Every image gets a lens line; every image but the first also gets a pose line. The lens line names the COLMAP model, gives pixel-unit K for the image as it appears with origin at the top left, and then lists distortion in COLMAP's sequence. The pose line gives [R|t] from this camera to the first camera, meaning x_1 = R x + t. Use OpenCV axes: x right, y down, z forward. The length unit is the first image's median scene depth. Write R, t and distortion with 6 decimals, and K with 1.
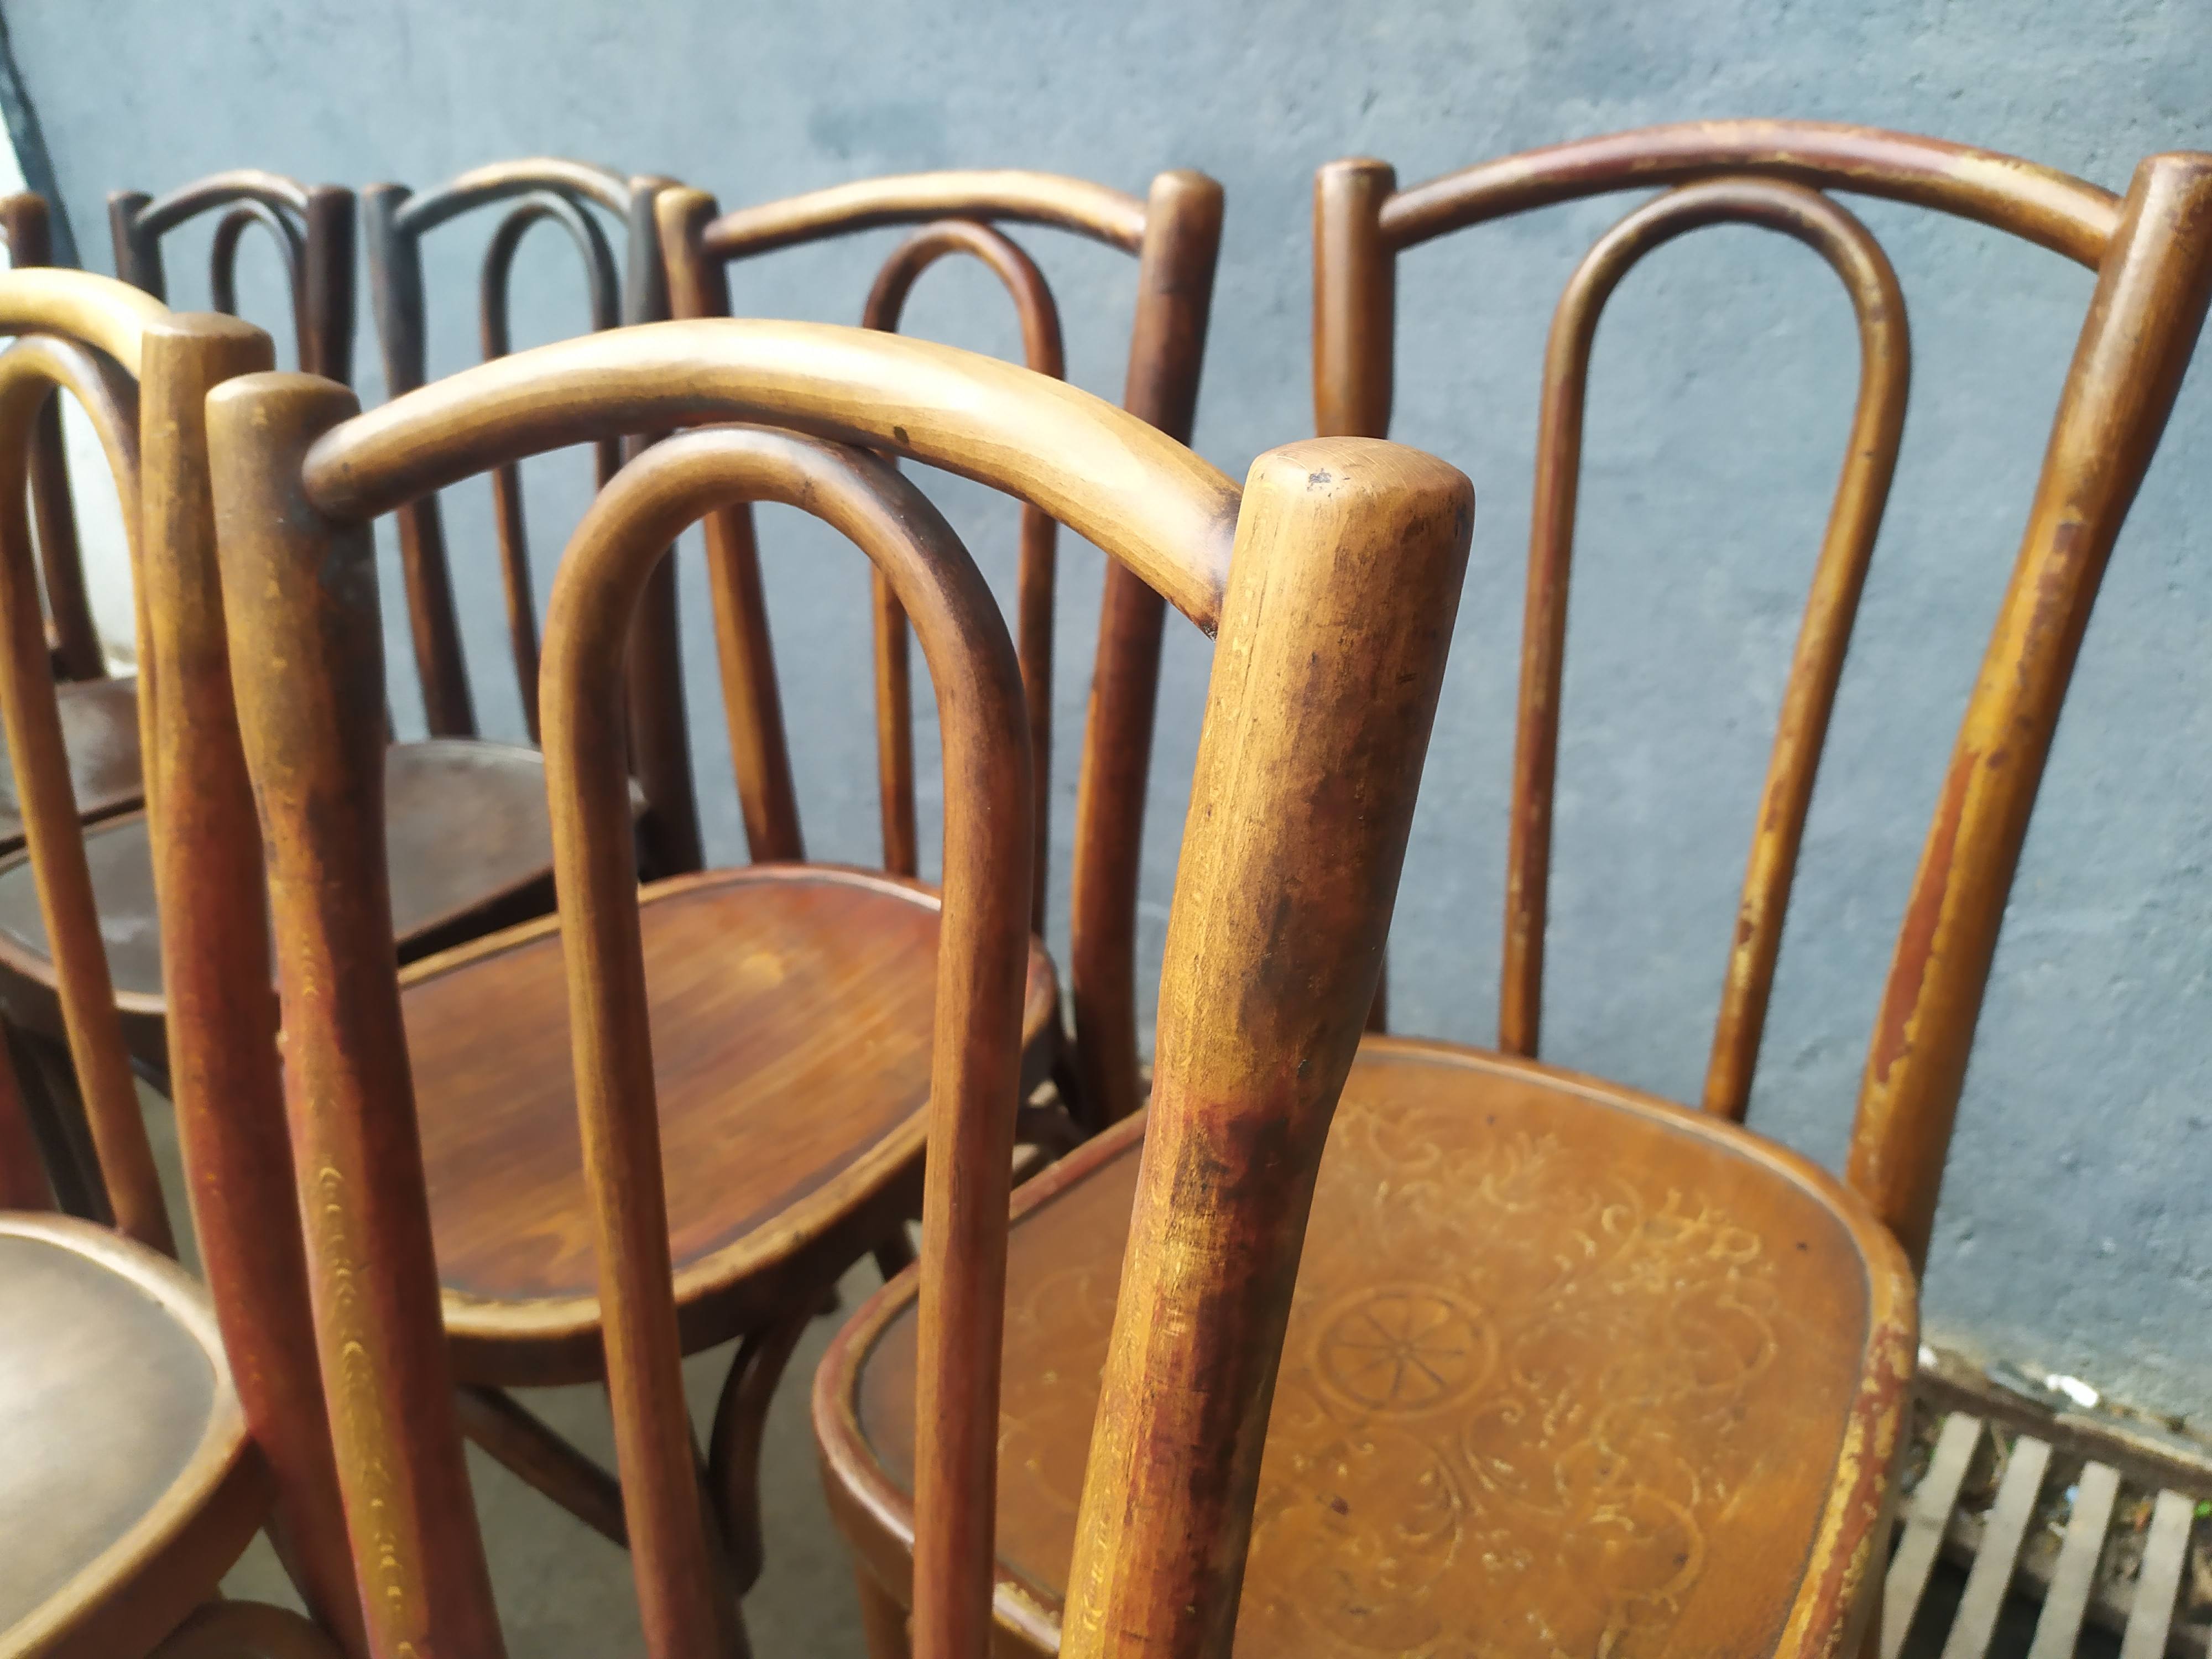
lens RADIAL K [[1682.0, 0, 1114.1], [0, 1682.0, 919.0], [0, 0, 1]] dist [0.050230, -0.050587]
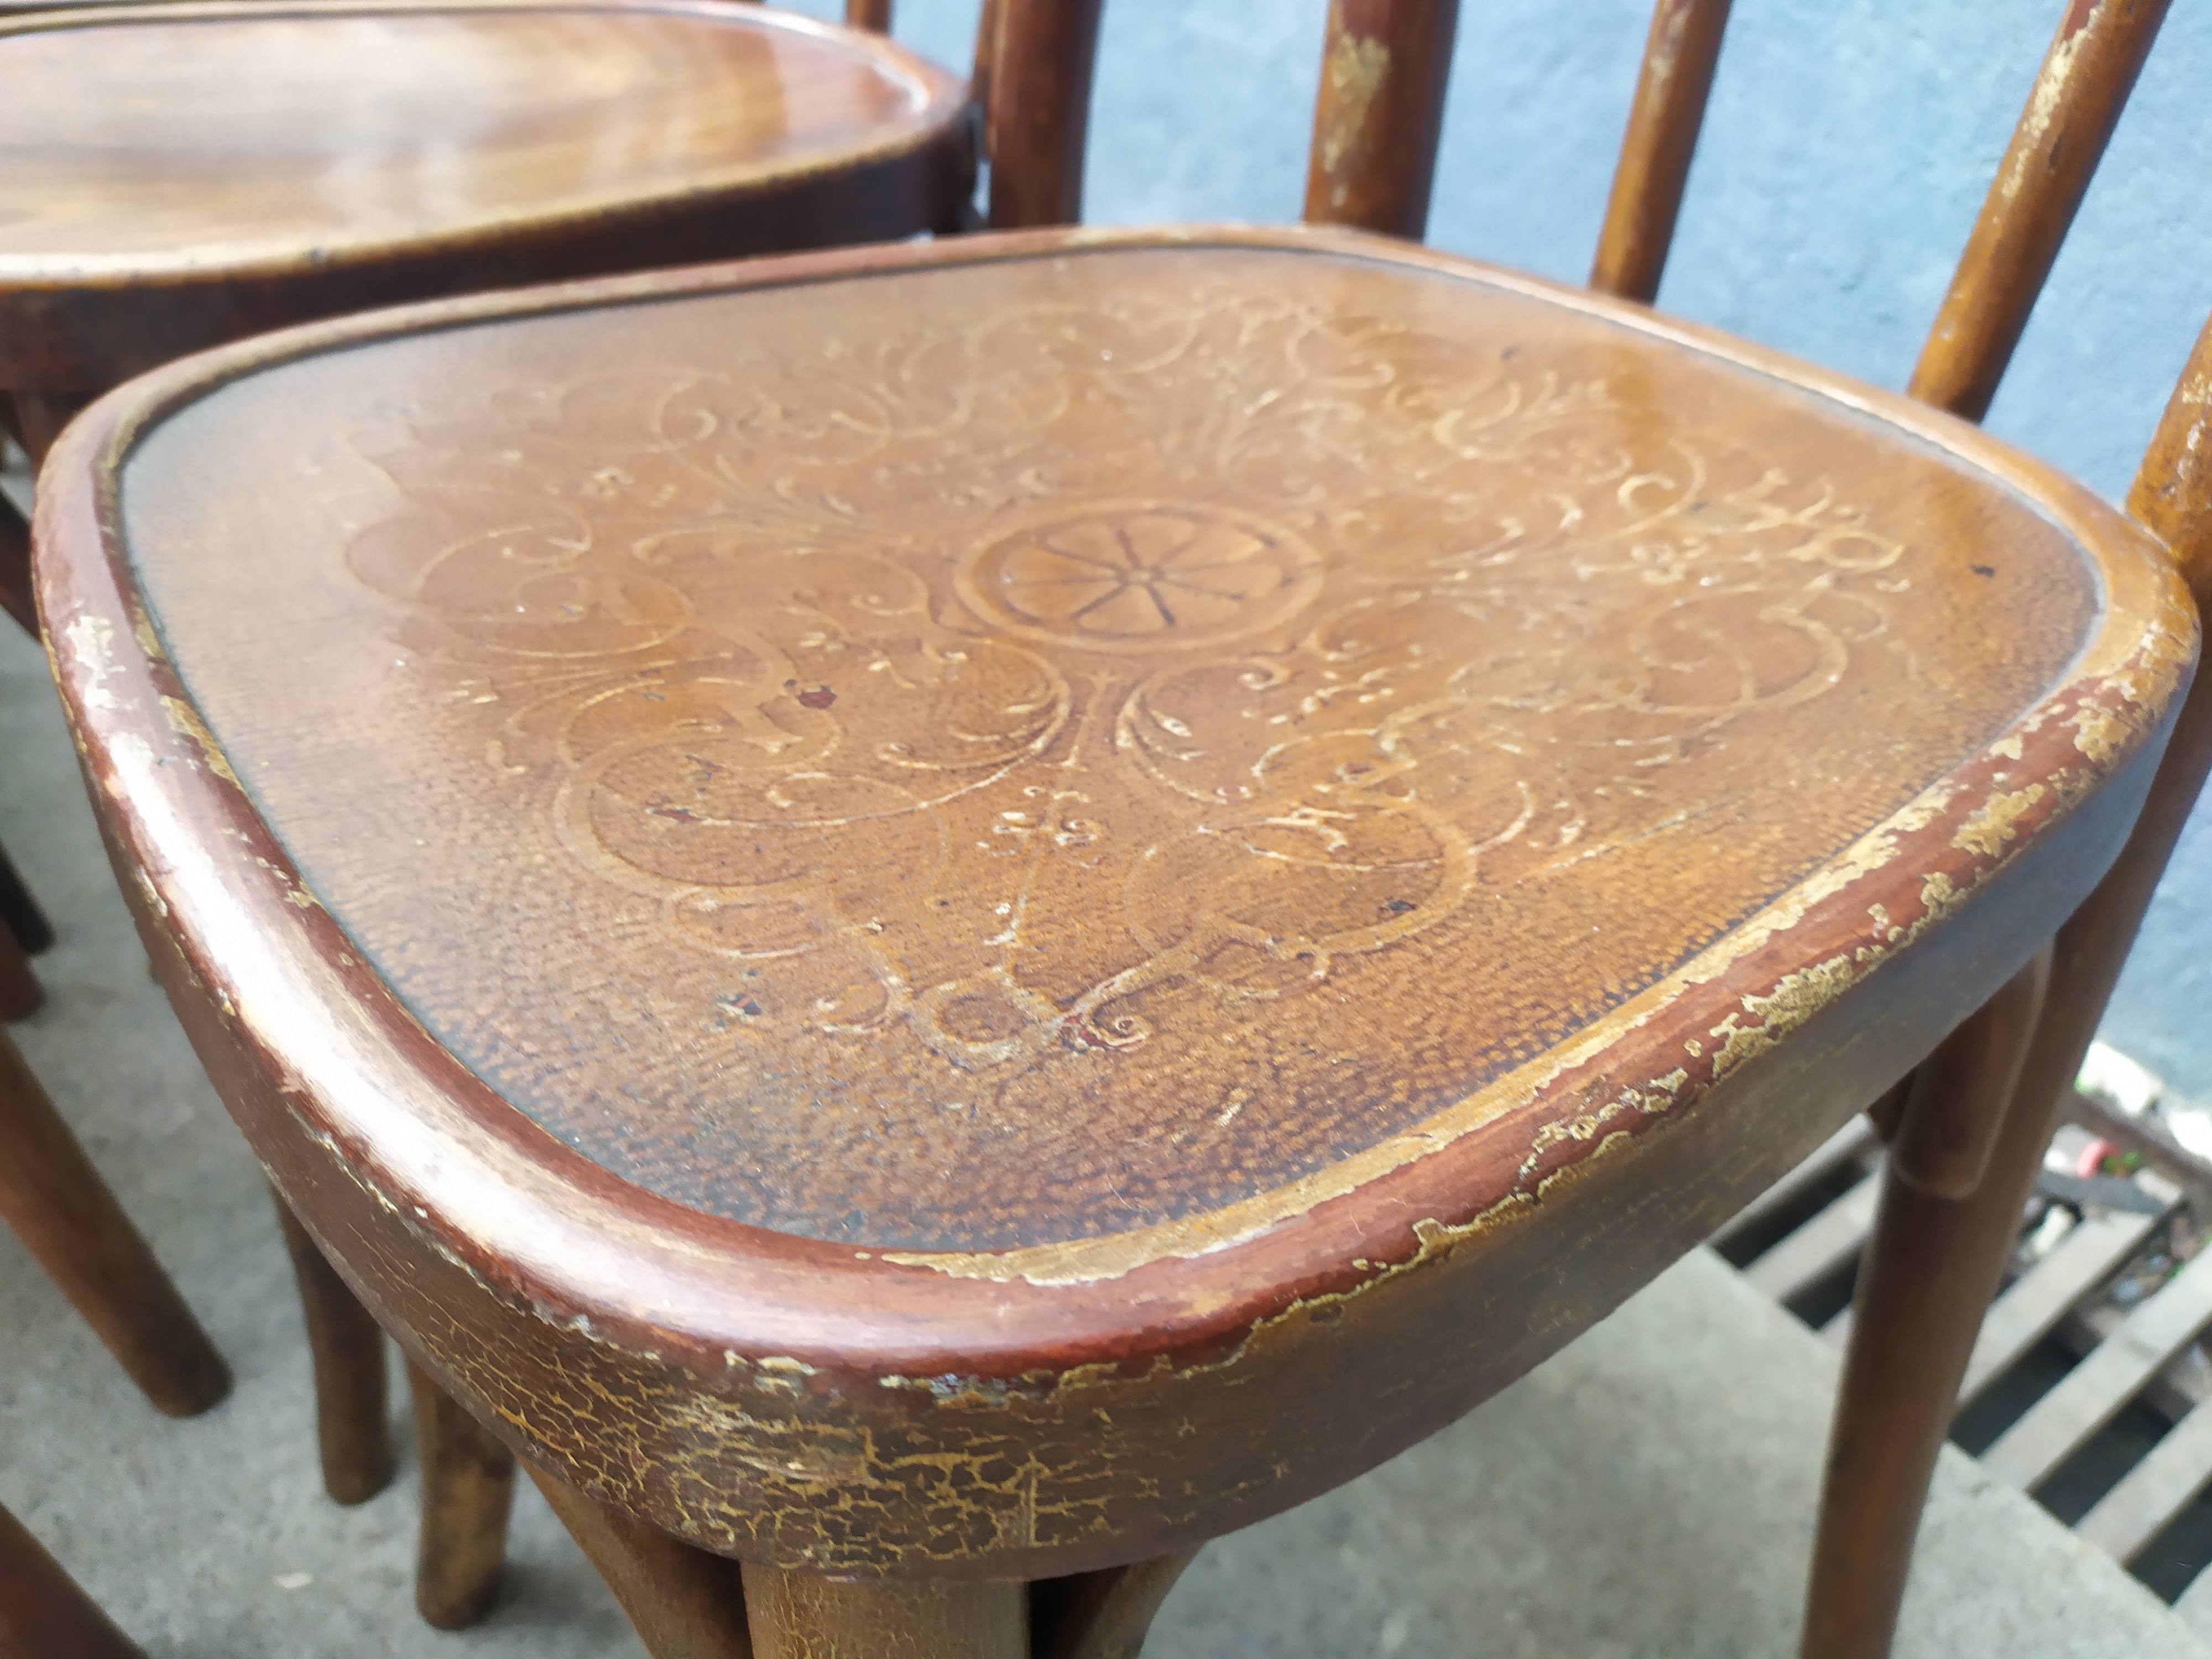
lens RADIAL K [[1682.0, 0, 1049.6], [0, 1682.0, 874.6], [0, 0, 1]] dist [0.050230, -0.050587]
pose [[0.947210, 0.250415, -0.200212, 0.283157], [-0.213988, 0.958802, 0.186835, 0.259328], [0.238750, -0.134129, 0.961773, 0.467382]]
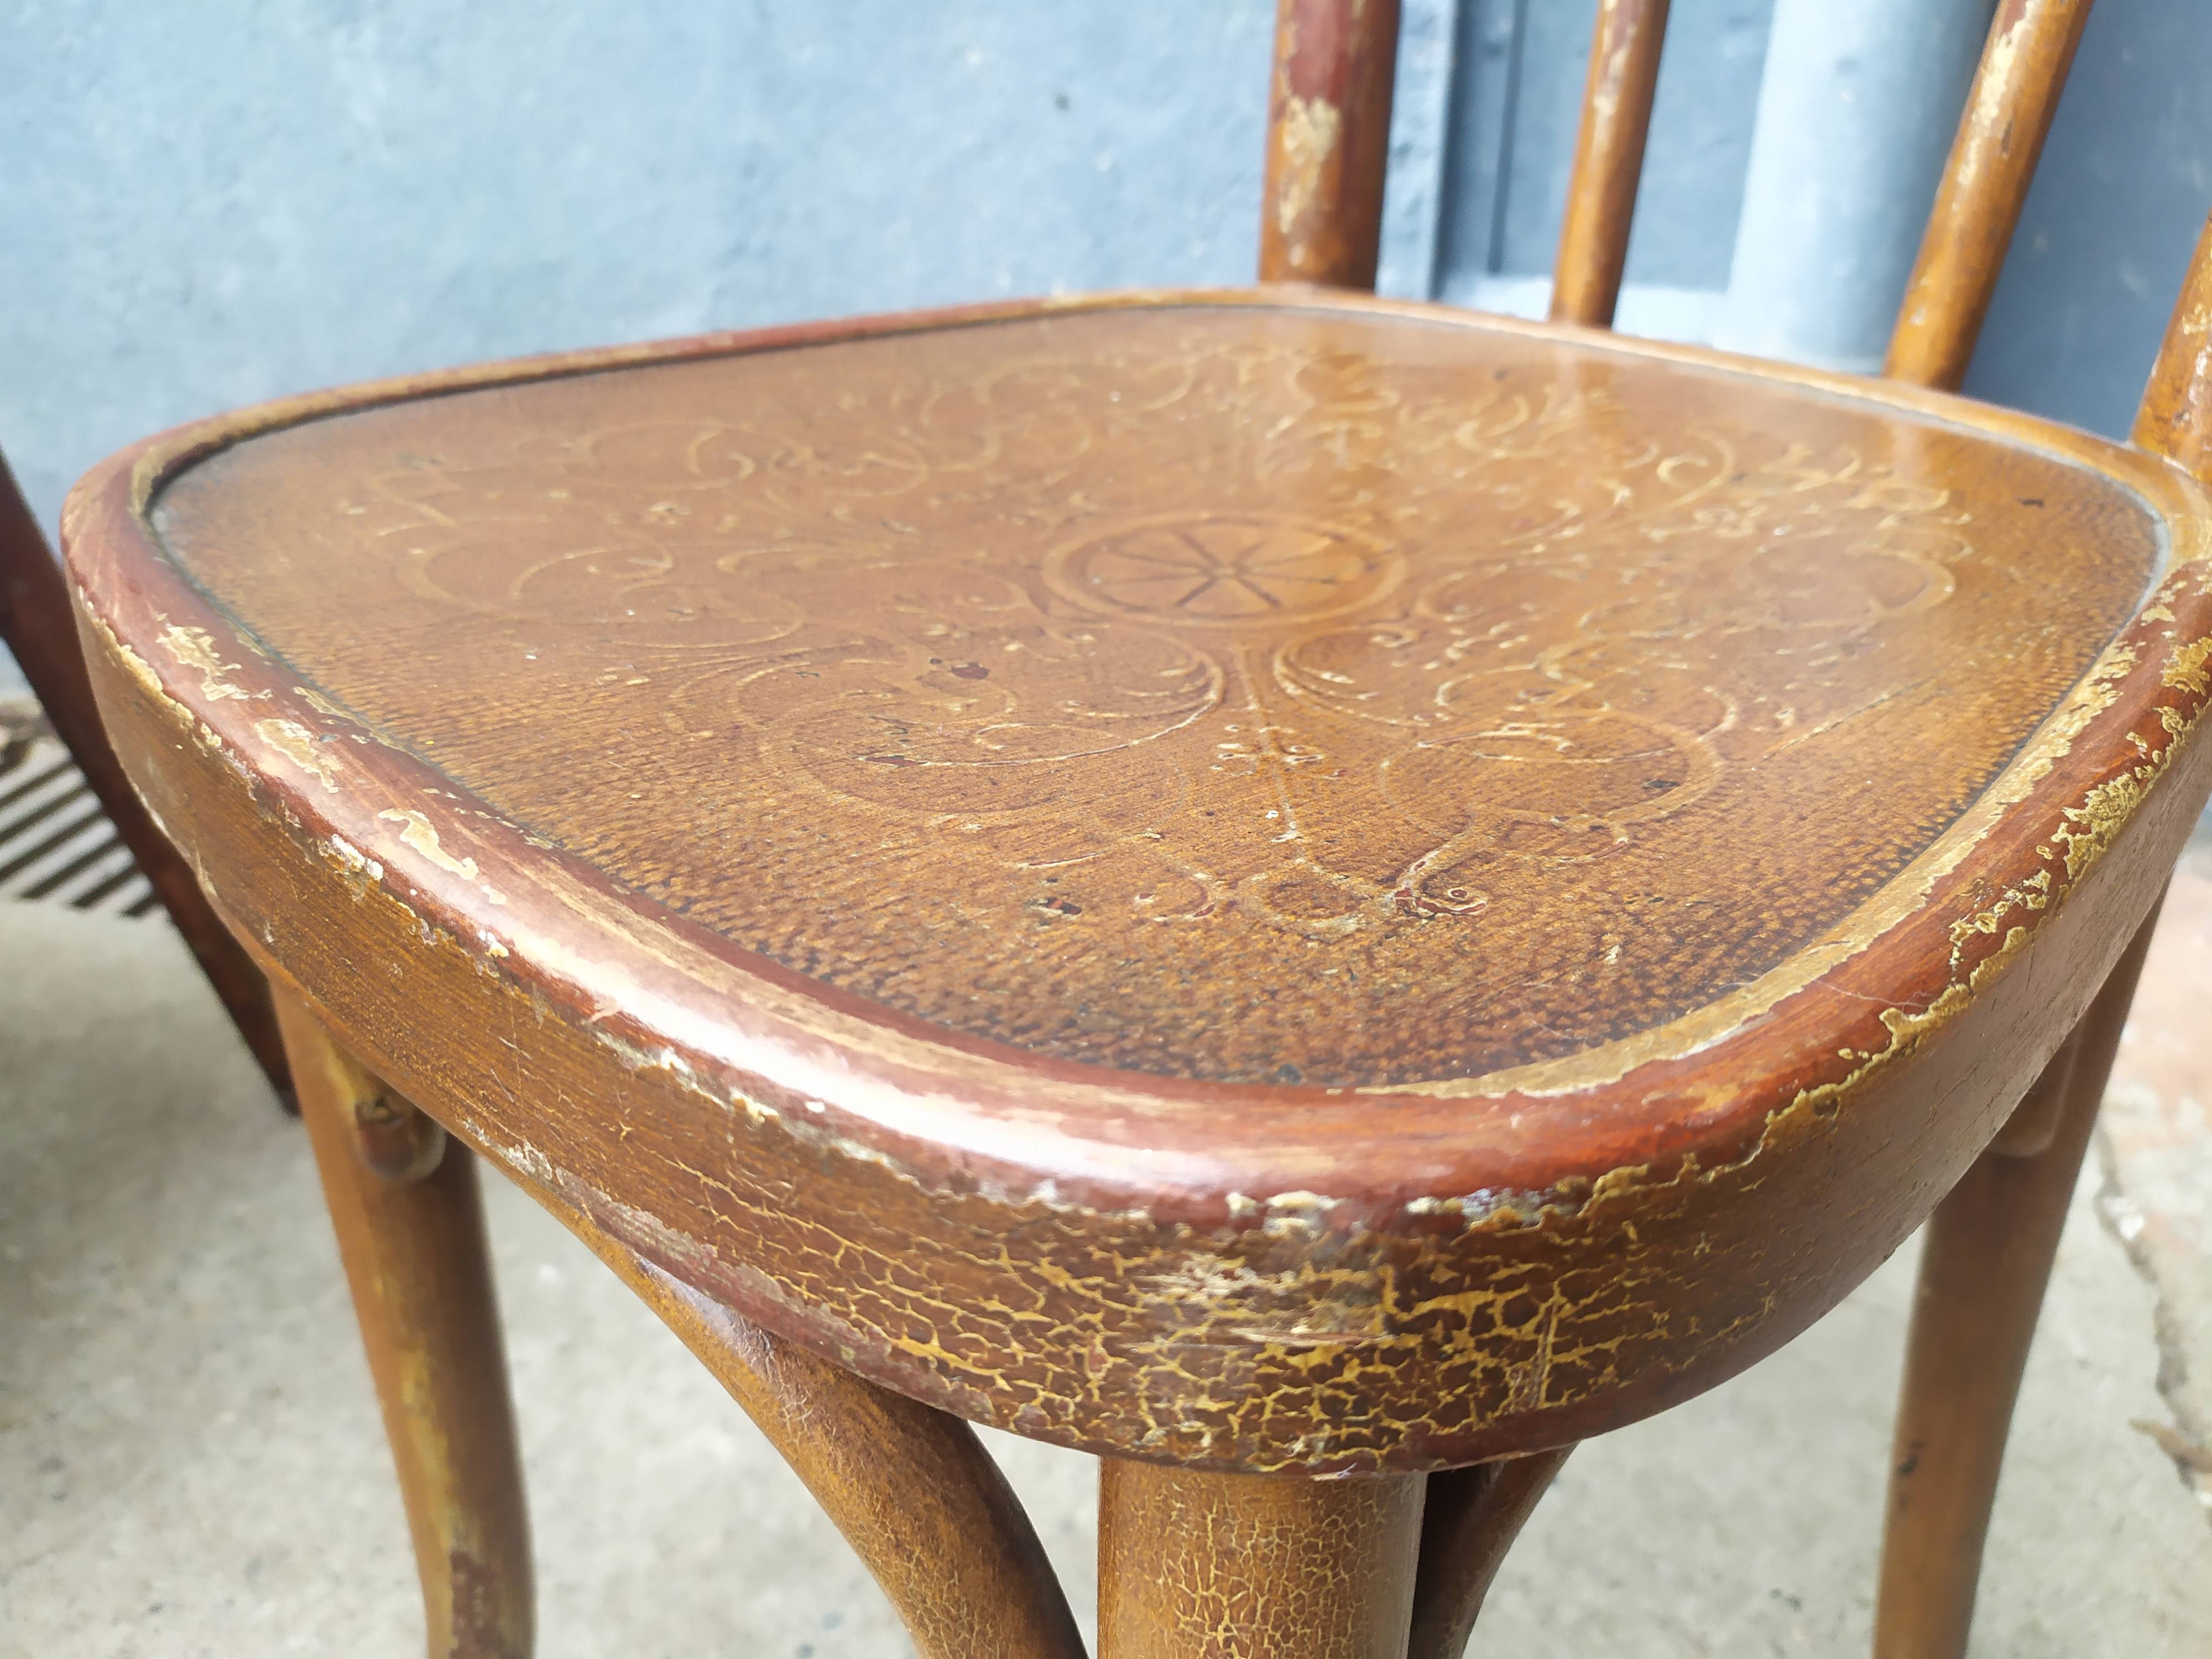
lens RADIAL K [[1682.0, 0, 1077.2], [0, 1682.0, 885.7], [0, 0, 1]] dist [0.050230, -0.050587]
pose [[0.984022, 0.141651, -0.107867, 0.201331], [-0.135404, 0.988771, 0.063227, 0.335703], [0.115612, -0.047611, 0.992153, 0.469358]]
